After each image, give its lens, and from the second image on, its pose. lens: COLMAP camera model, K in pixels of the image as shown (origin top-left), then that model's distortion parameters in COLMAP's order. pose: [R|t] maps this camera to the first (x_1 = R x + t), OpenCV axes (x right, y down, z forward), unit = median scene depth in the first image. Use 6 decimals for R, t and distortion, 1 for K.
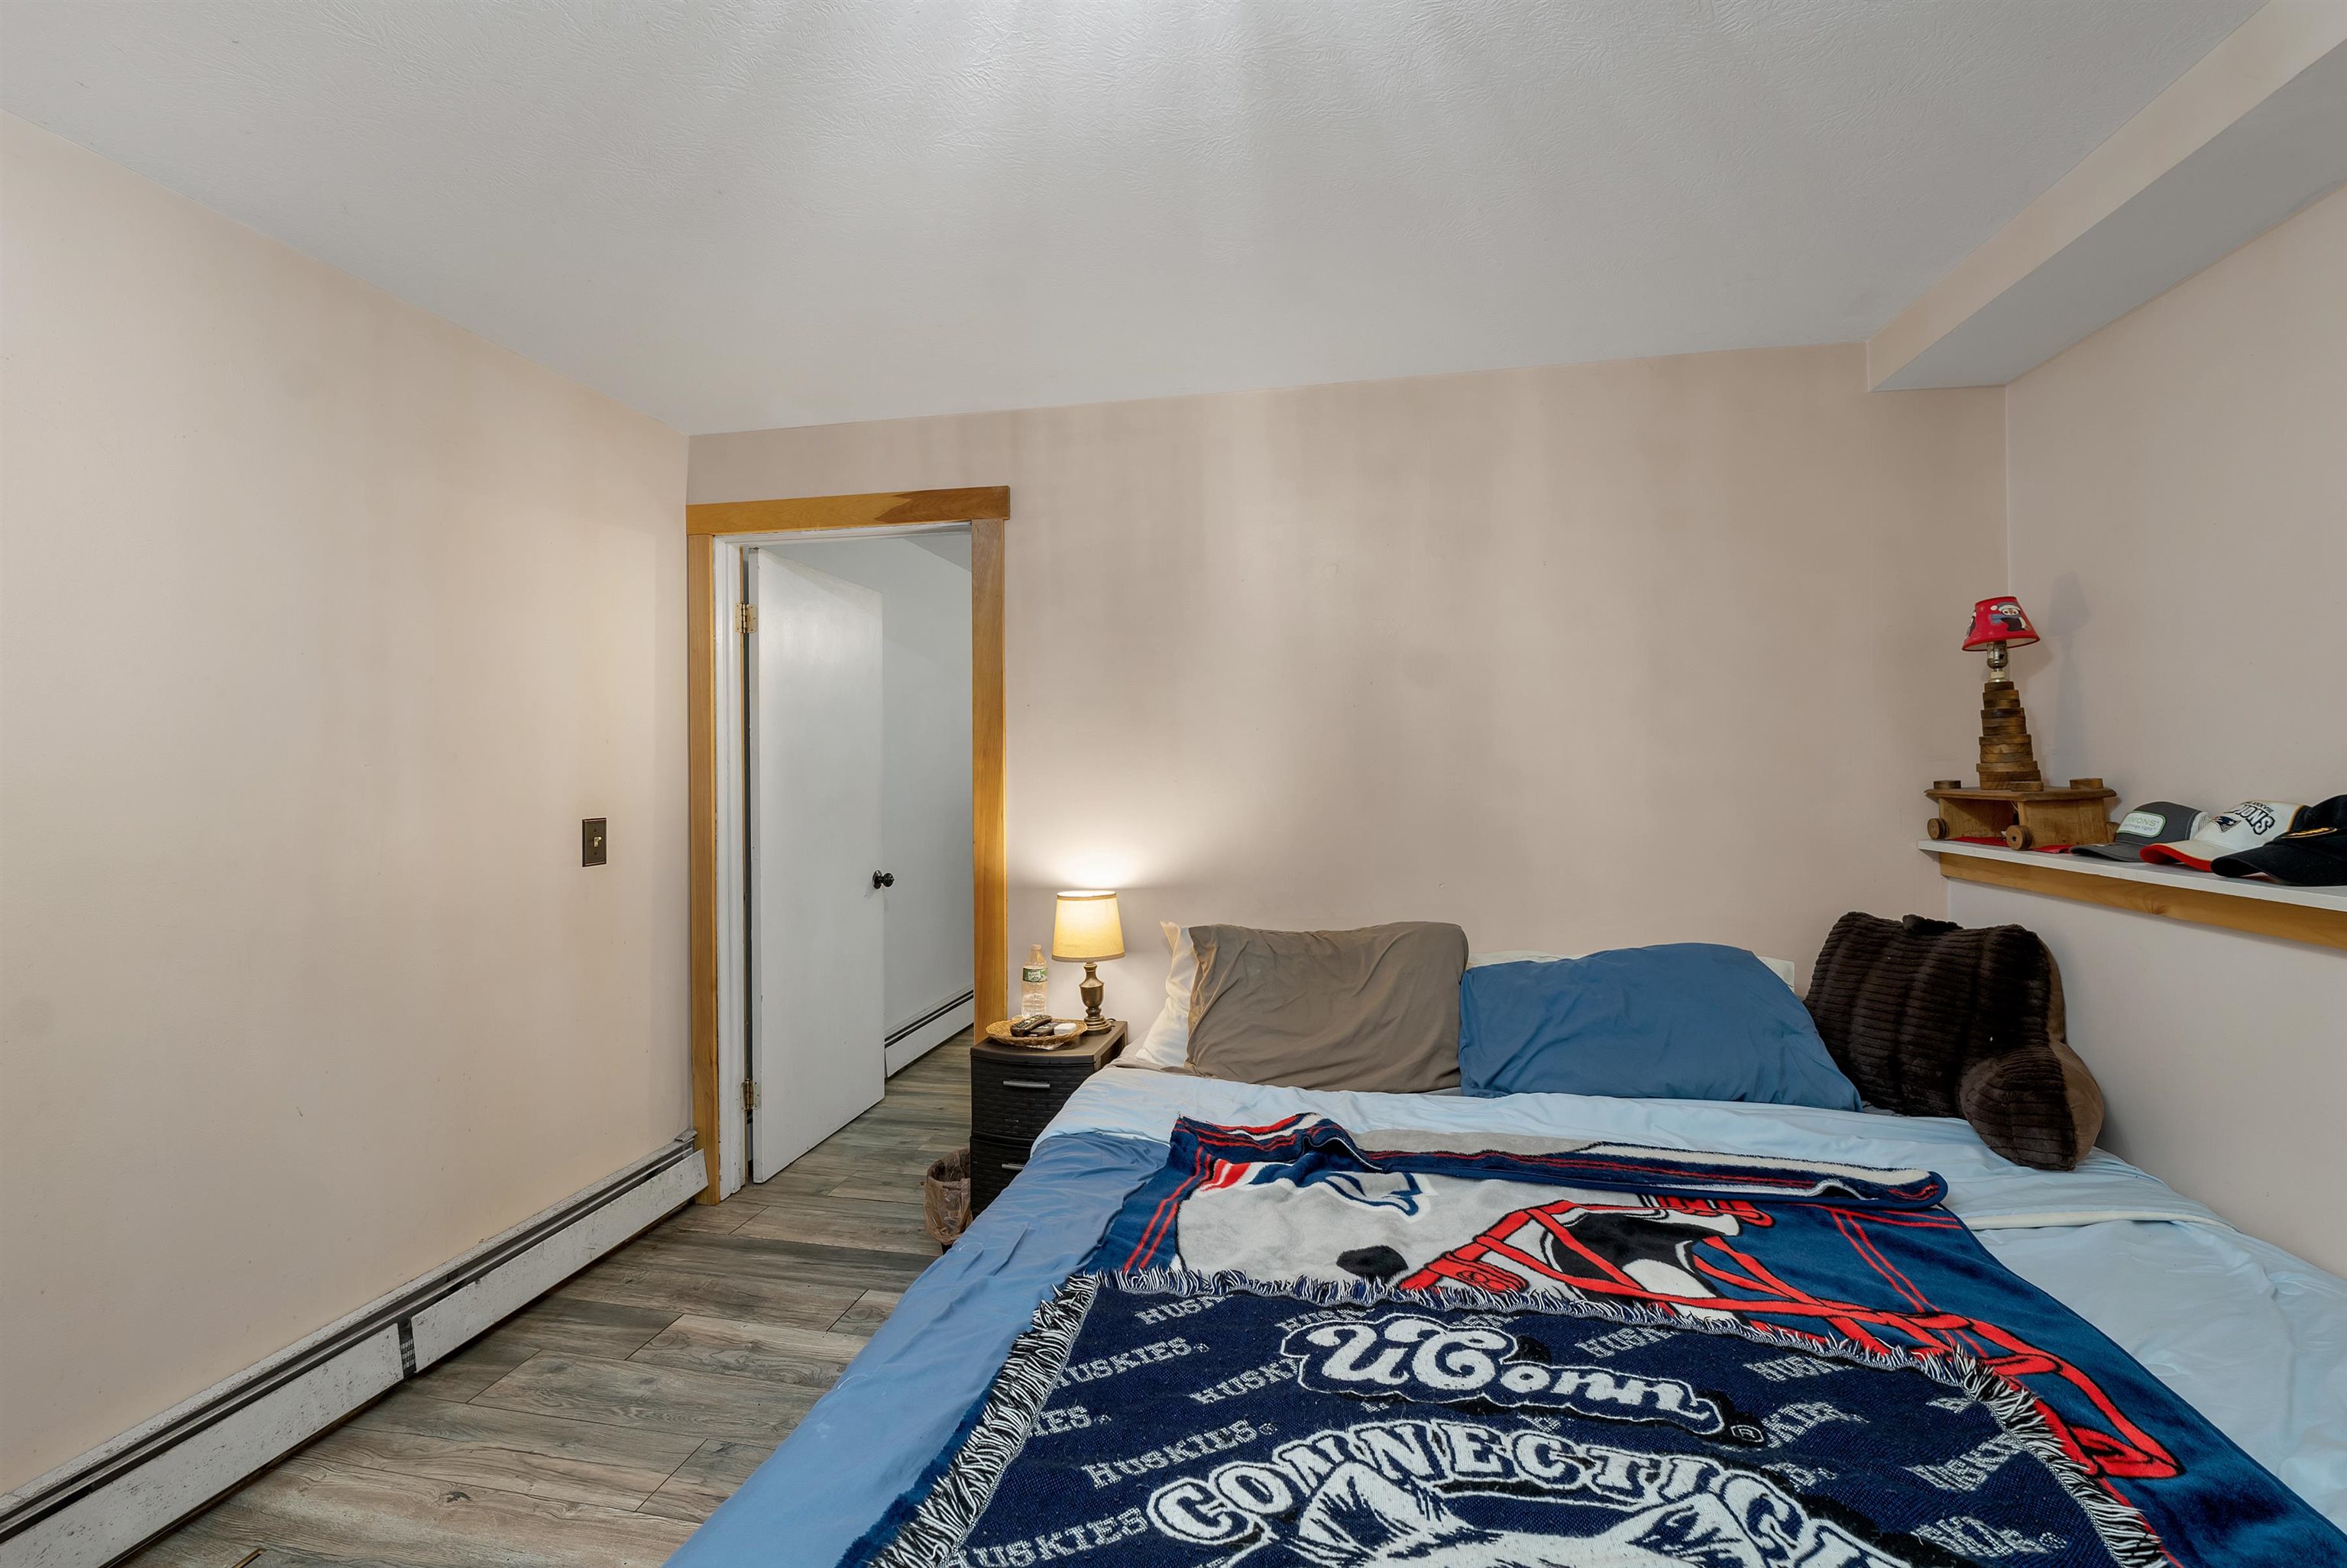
lens RADIAL K [[970.7, 0, 1168.4], [0, 970.7, 783.8], [0, 0, 1]] dist [0.000530, 0.000408]
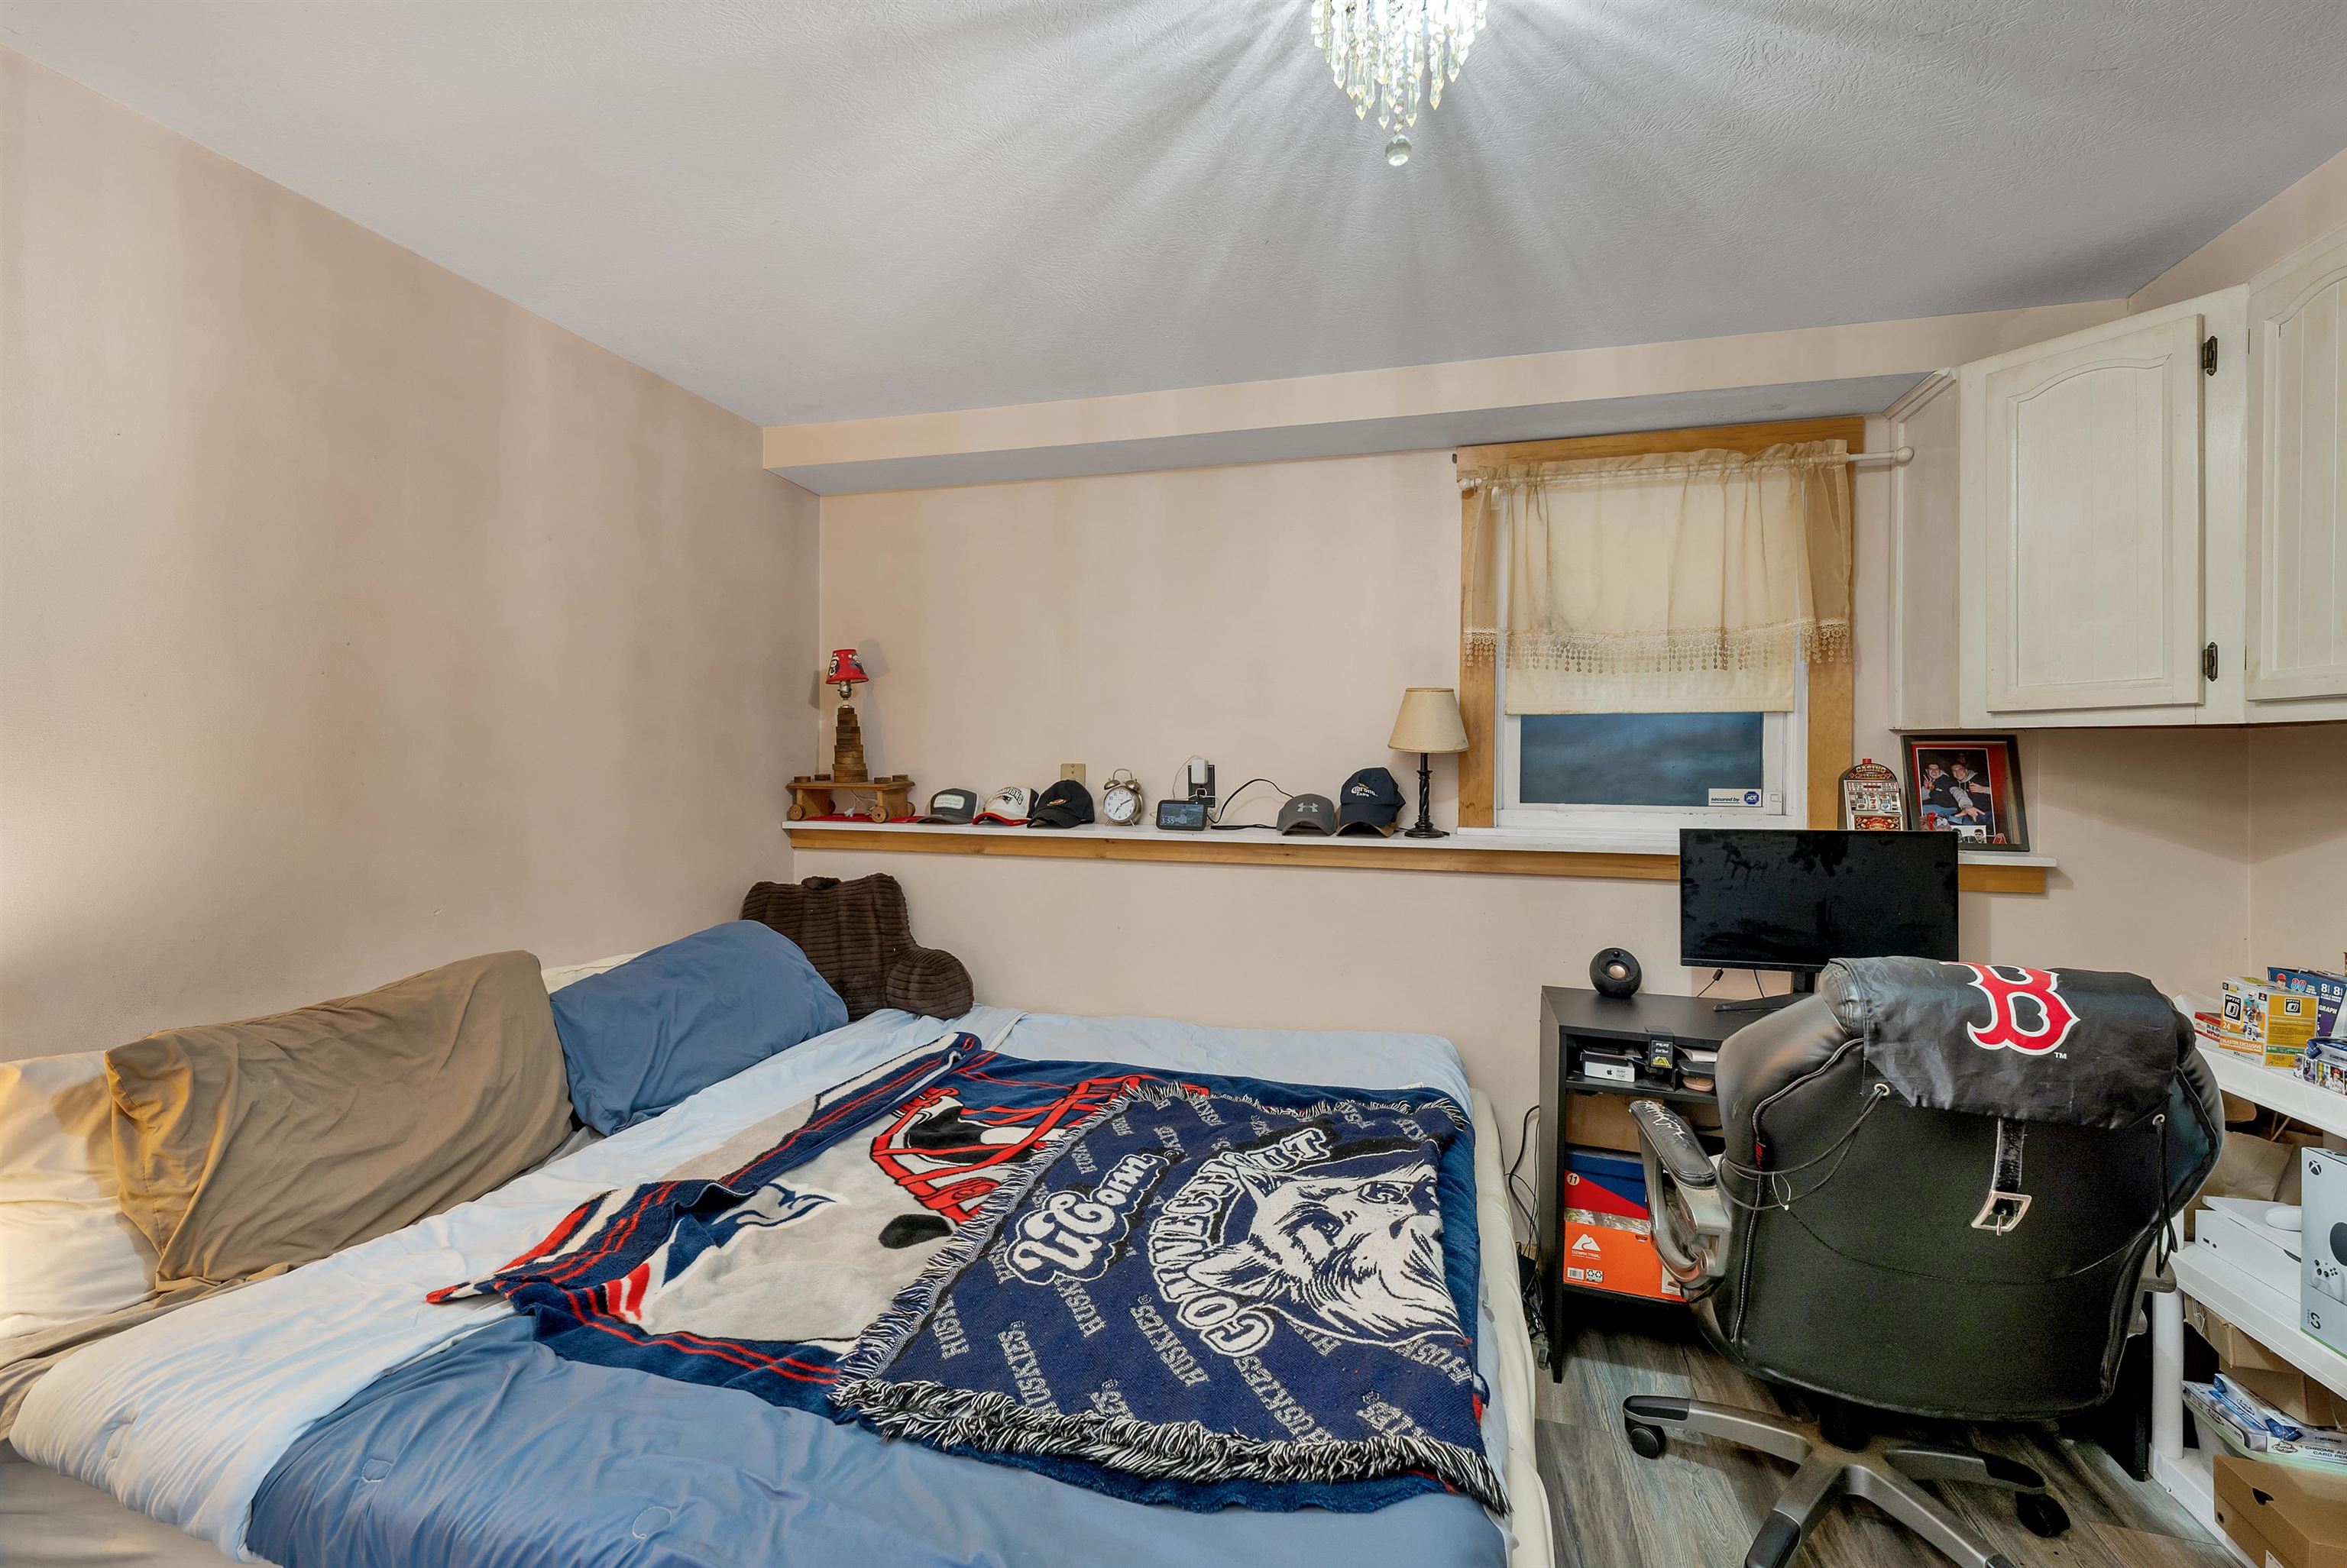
lens RADIAL K [[970.7, 0, 1162.3], [0, 970.7, 774.4], [0, 0, 1]] dist [0.000530, 0.000408]
pose [[0.093516, -0.002792, 0.995614, -0.860308], [0.006880, 0.999974, 0.002158, -0.009659], [-0.995594, 0.006648, 0.093533, 0.648235]]
